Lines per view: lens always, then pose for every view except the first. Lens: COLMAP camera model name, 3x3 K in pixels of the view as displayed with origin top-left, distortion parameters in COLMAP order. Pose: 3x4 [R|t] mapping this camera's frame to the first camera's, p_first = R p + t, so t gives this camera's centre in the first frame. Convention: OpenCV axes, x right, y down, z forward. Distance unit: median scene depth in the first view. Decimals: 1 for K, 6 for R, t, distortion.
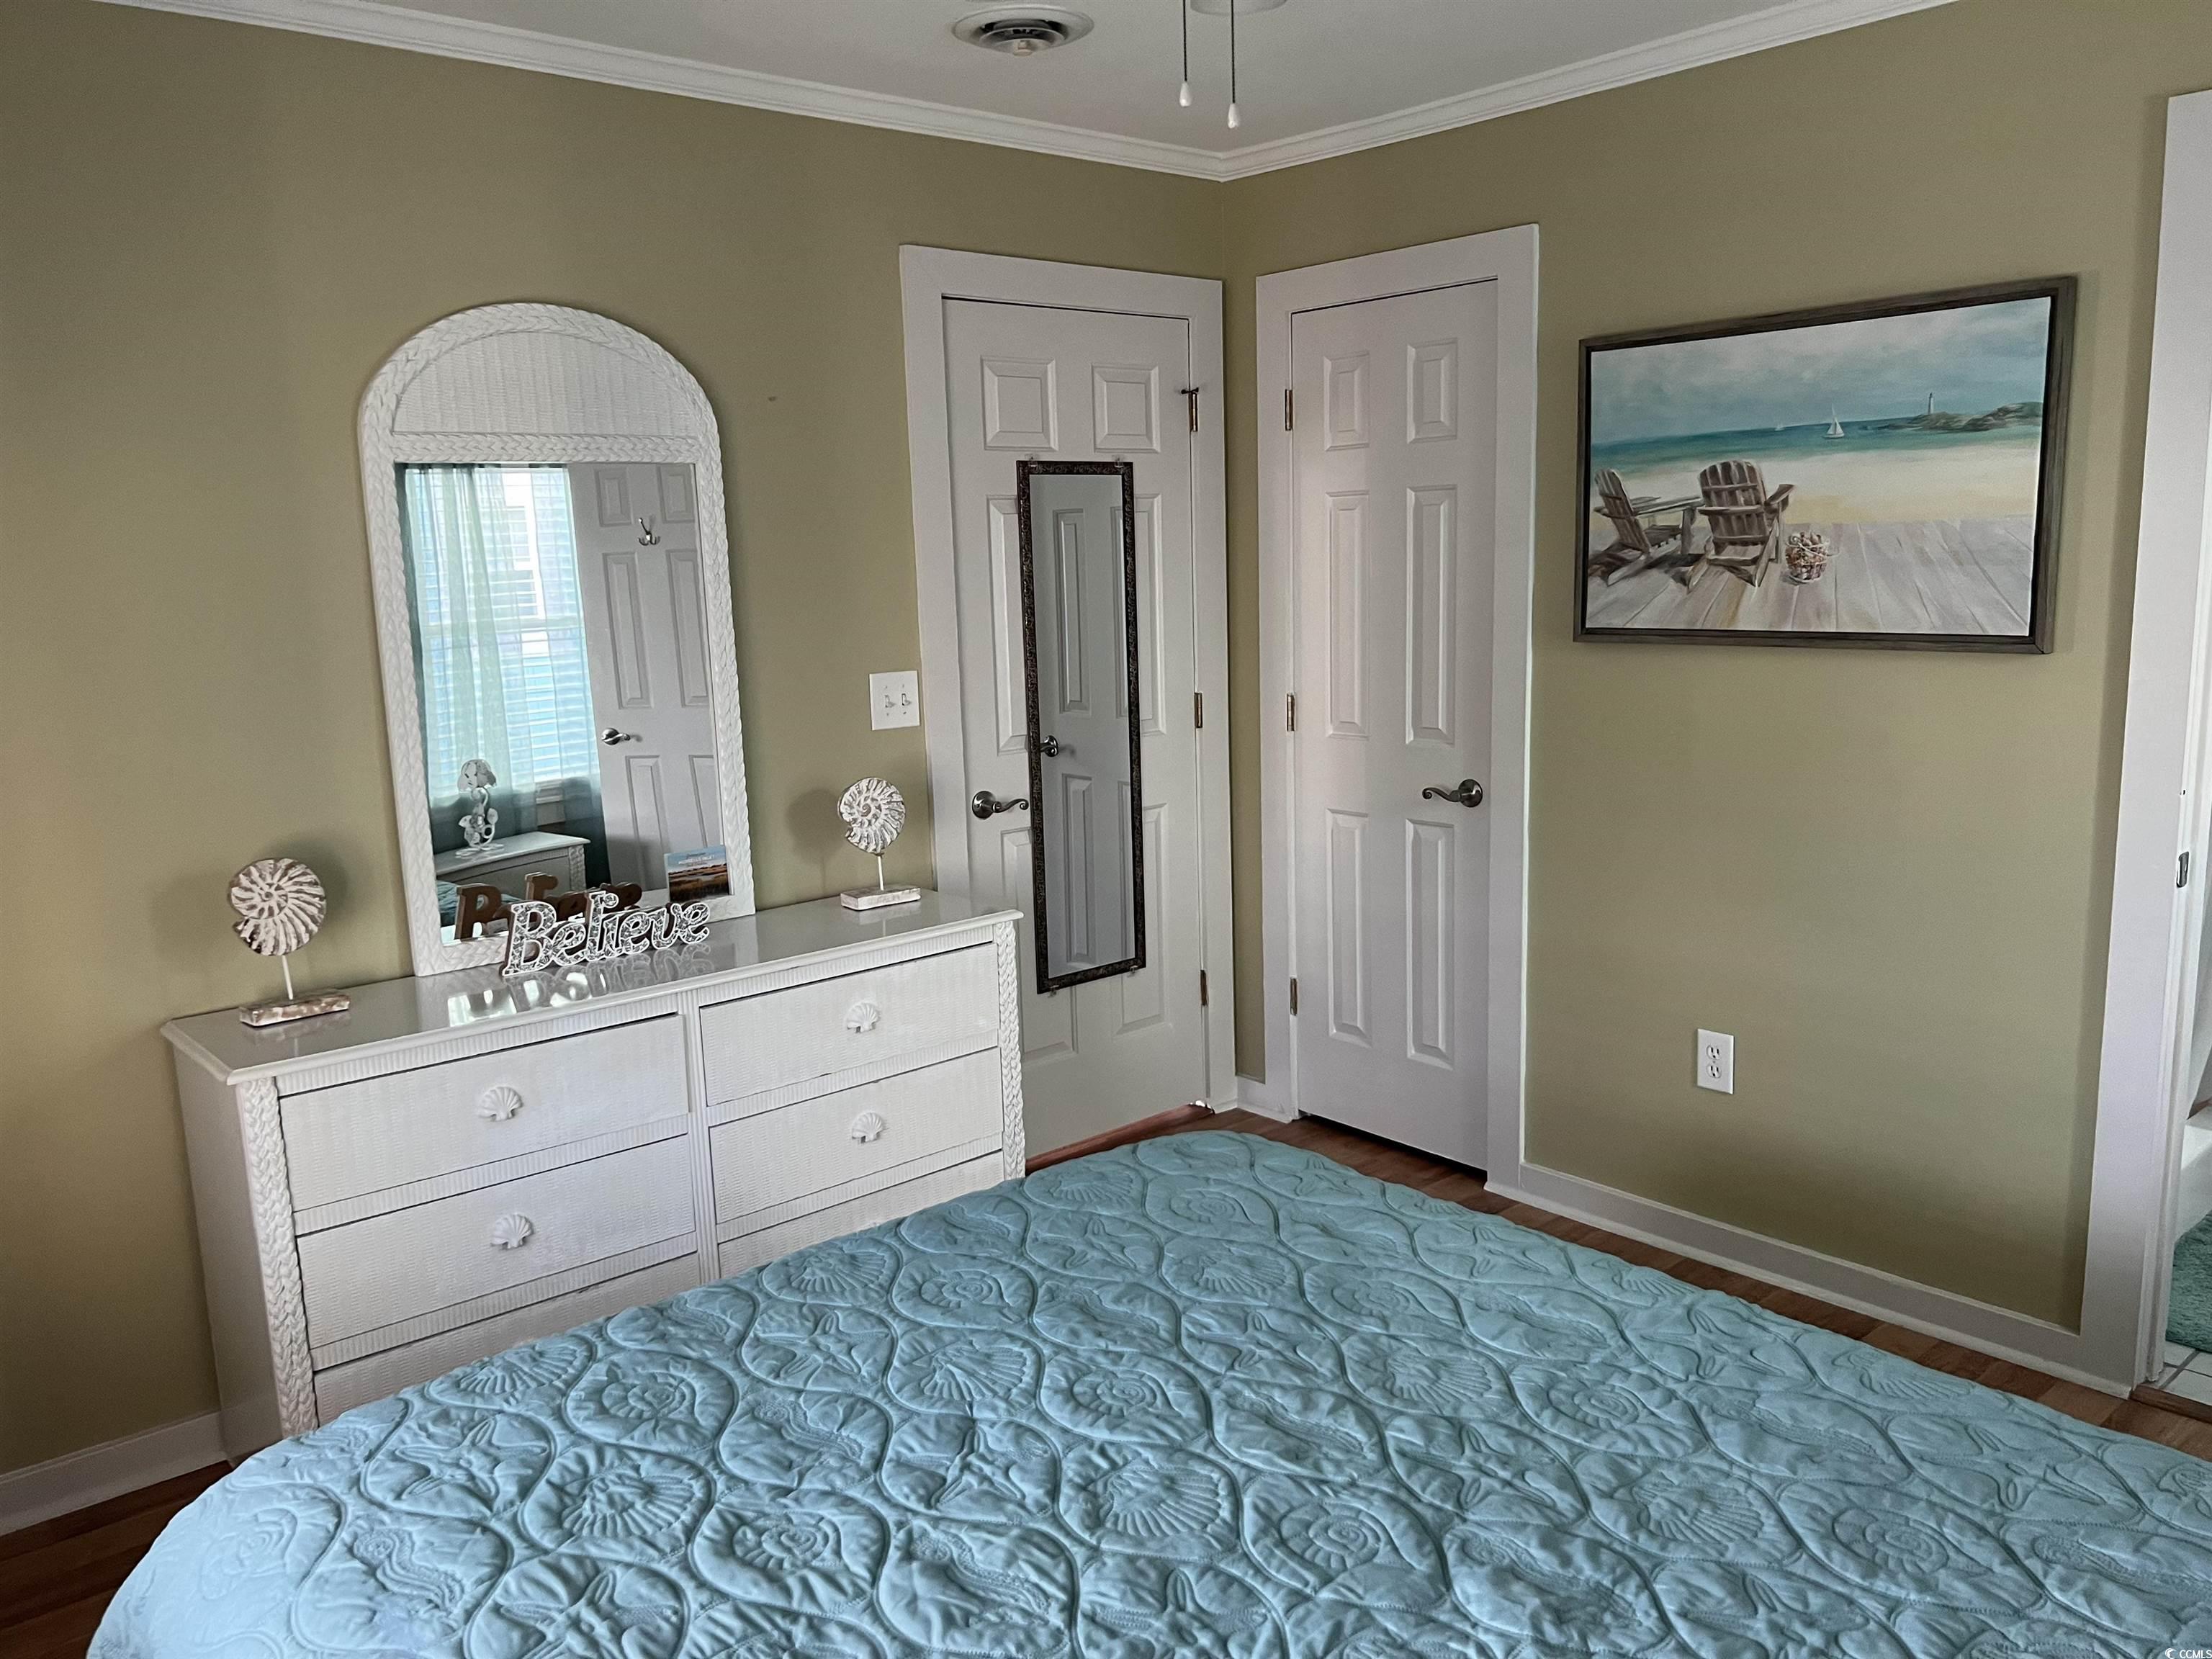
lens RADIAL K [[1670.8, 0, 1106.2], [0, 1670.8, 834.0], [0, 0, 1]] dist [0.007815, 0.000375]
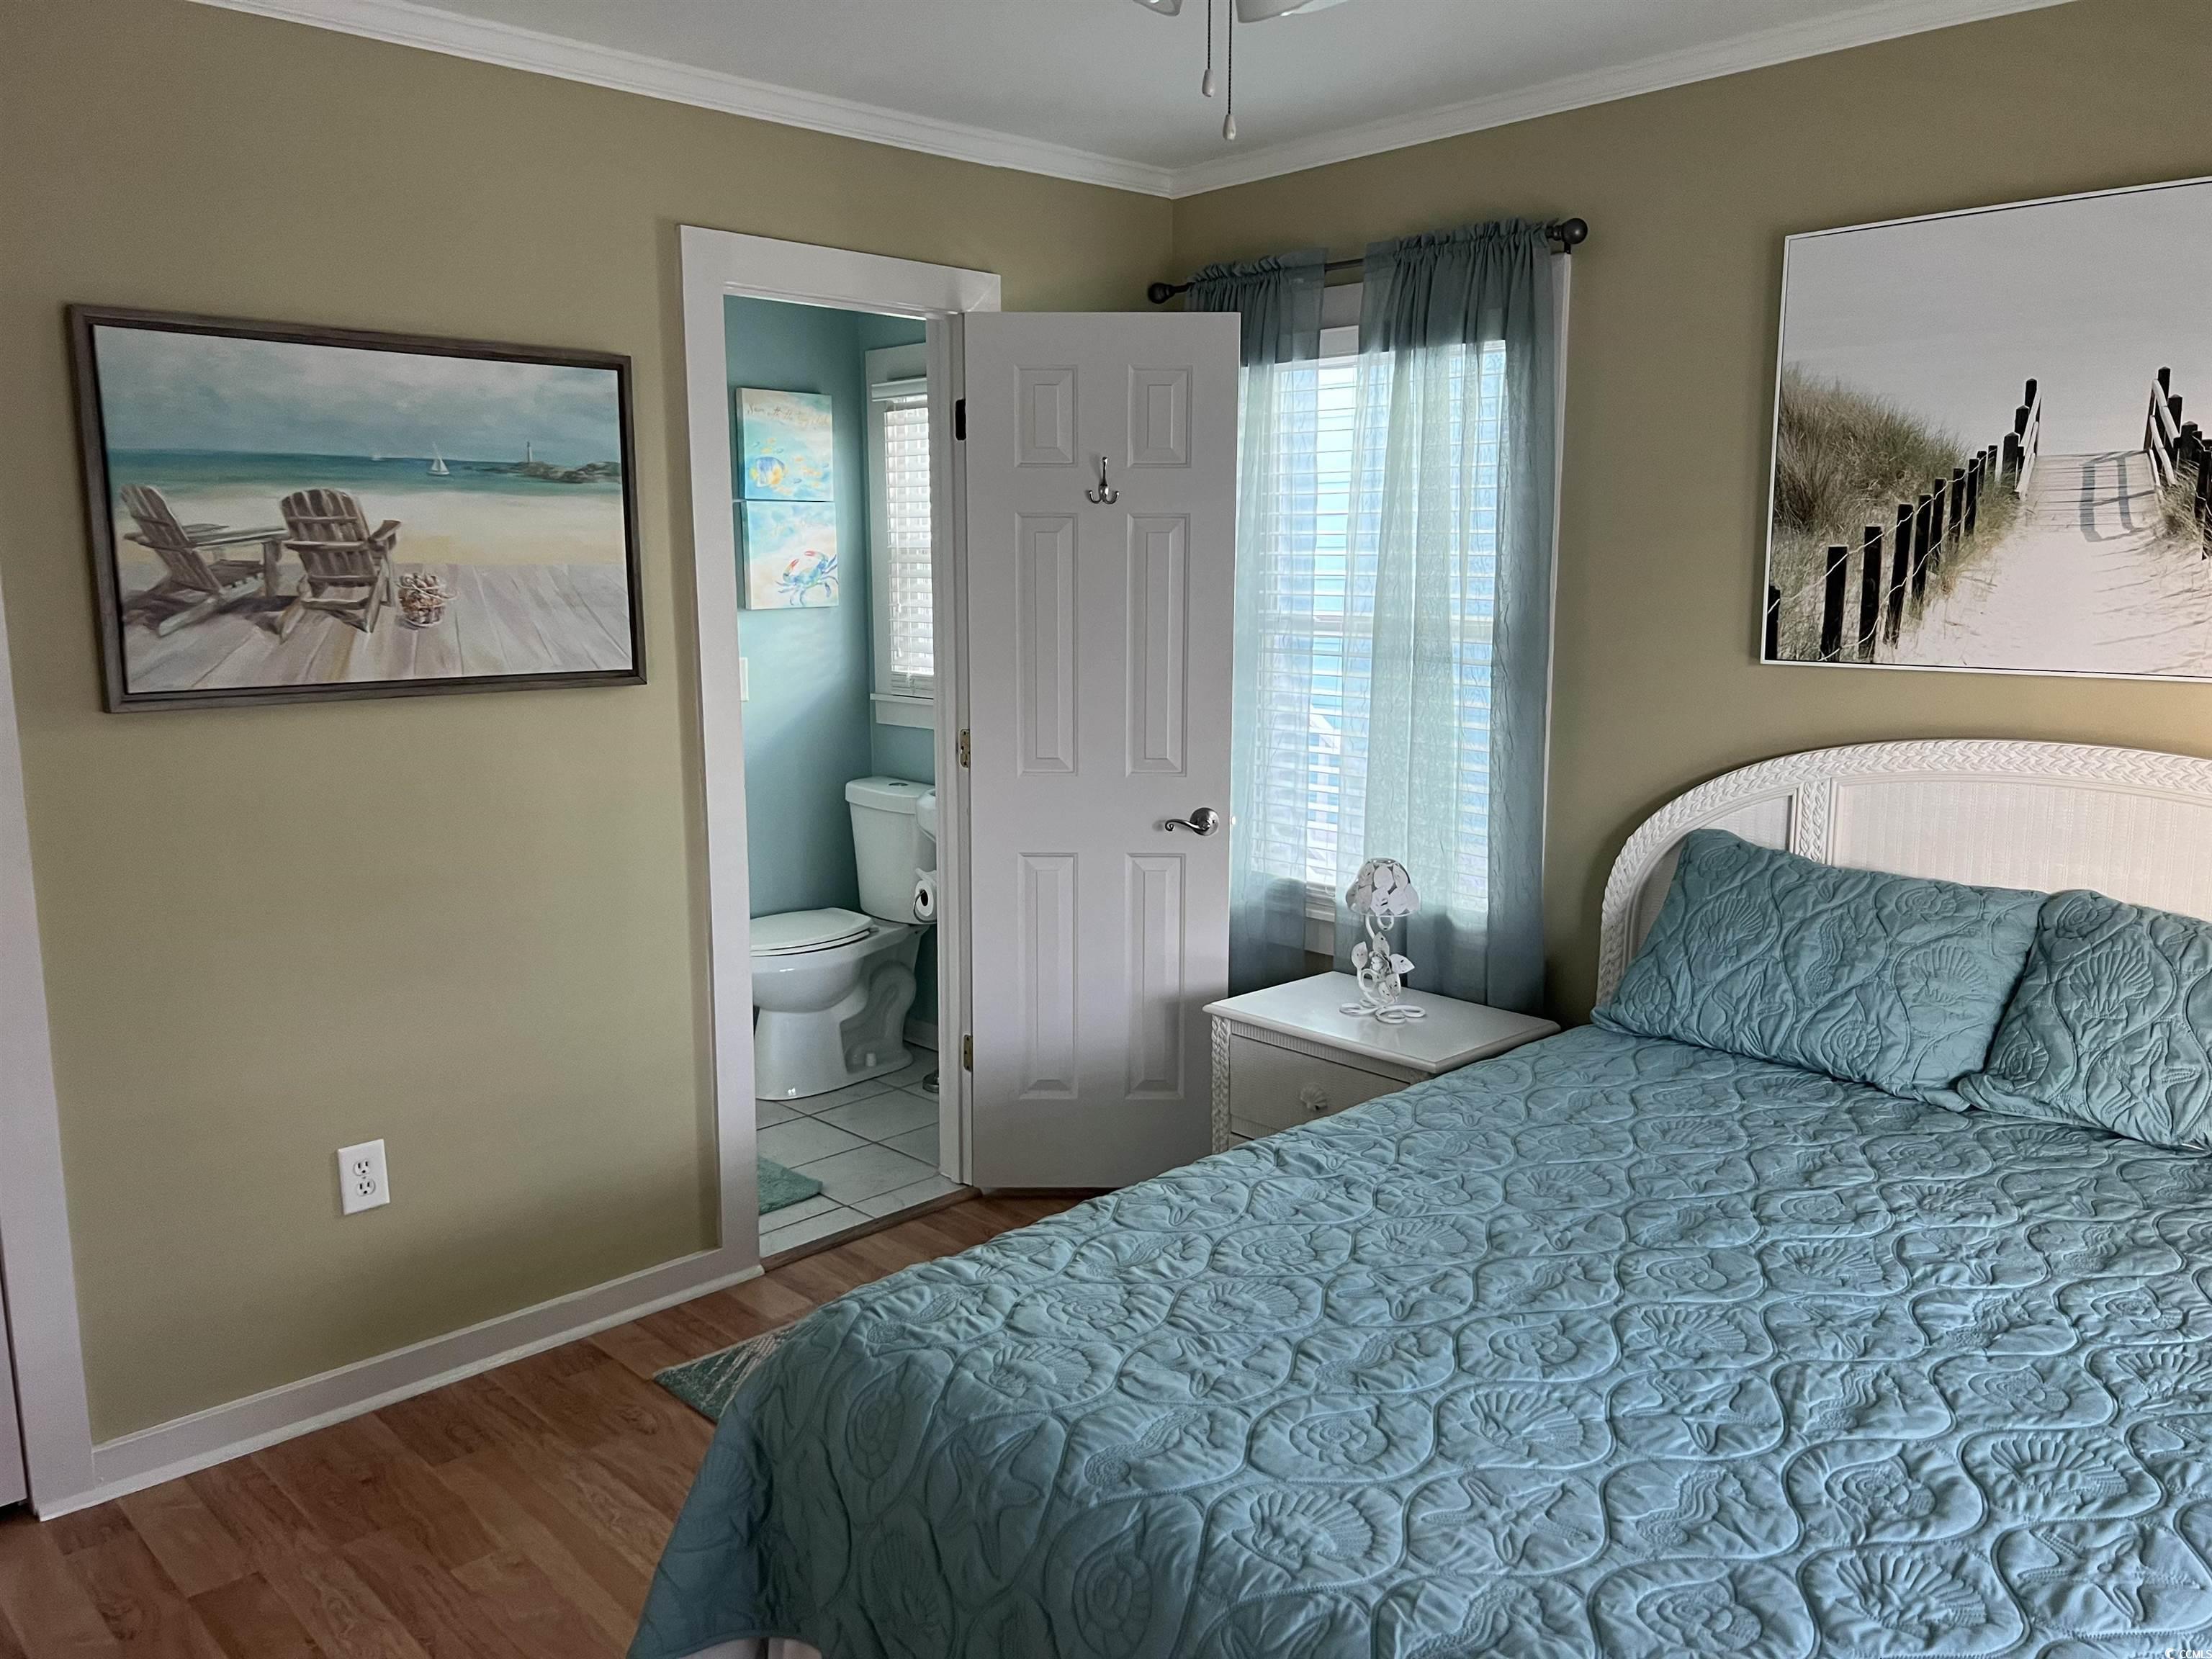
lens RADIAL K [[1670.8, 0, 1106.2], [0, 1670.8, 834.0], [0, 0, 1]] dist [0.007815, 0.000375]
pose [[-0.058272, -0.131857, 0.989554, -0.531110], [0.171290, 0.975218, 0.140034, -0.100349], [-0.983496, 0.177661, -0.034242, 0.660433]]
